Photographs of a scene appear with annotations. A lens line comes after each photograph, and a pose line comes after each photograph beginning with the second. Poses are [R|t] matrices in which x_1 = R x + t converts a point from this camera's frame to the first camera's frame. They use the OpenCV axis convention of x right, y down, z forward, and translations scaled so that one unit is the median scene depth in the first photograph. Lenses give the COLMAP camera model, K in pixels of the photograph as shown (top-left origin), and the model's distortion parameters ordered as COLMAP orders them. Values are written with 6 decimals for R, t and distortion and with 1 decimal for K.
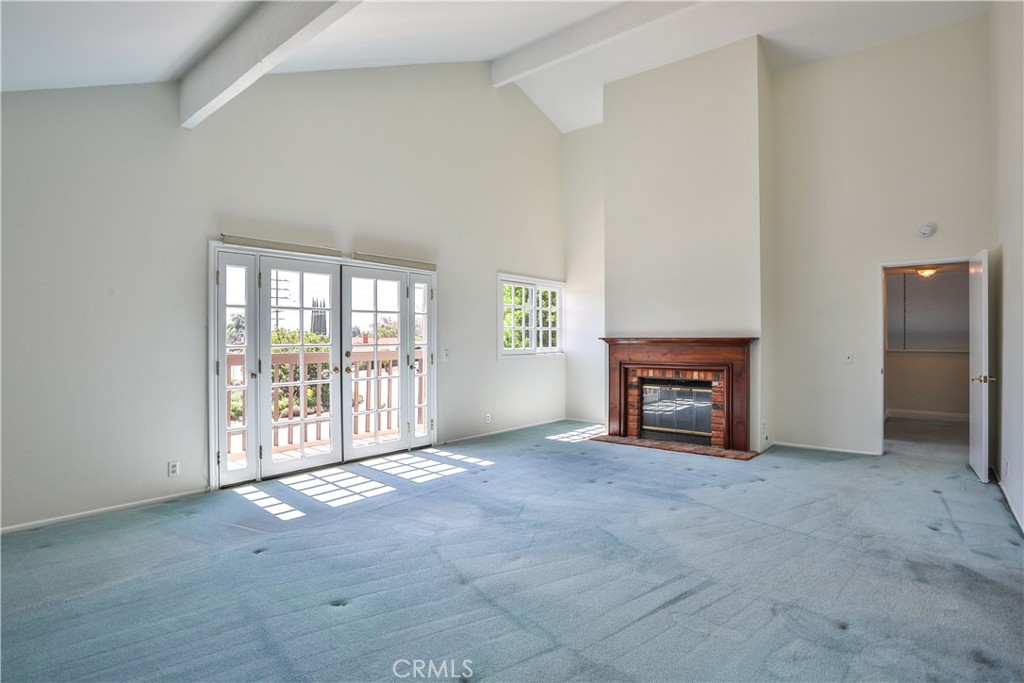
lens RADIAL K [[513.5, 0, 512.0], [0, 513.5, 341.5], [0, 0, 1]] dist [-0.046316, 0.000692]
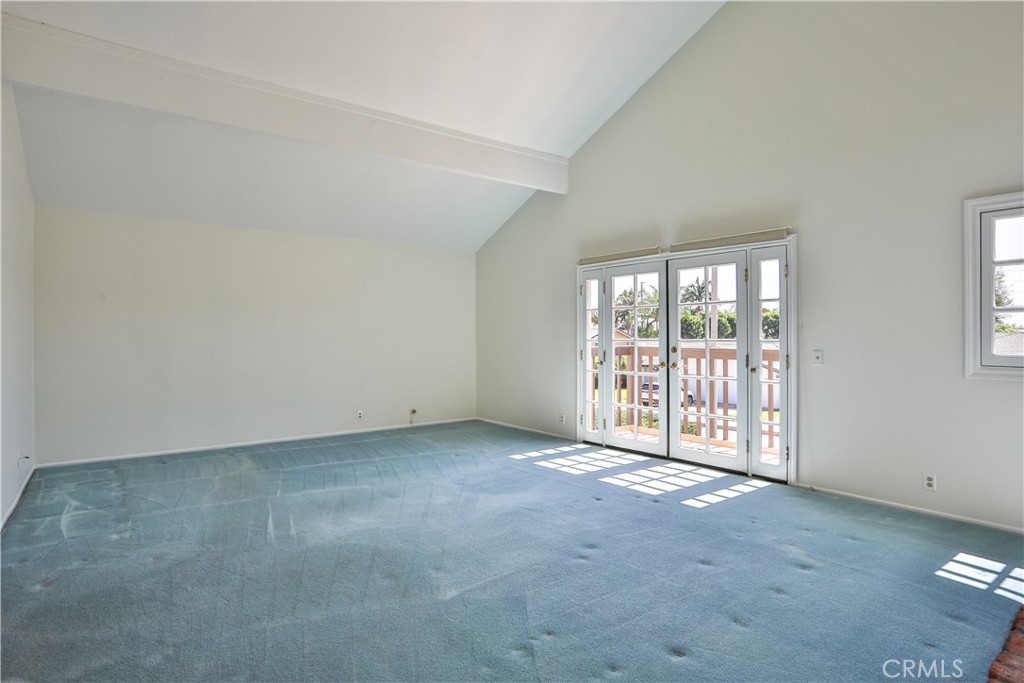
lens RADIAL K [[548.0, 0, 512.0], [0, 548.0, 341.5], [0, 0, 1]] dist [0.002375, 0.000787]
pose [[-0.213763, 0.014348, -0.976780, 0.773275], [-0.002754, 0.999879, 0.015290, -0.005992], [0.976882, 0.005959, -0.213697, 0.920232]]
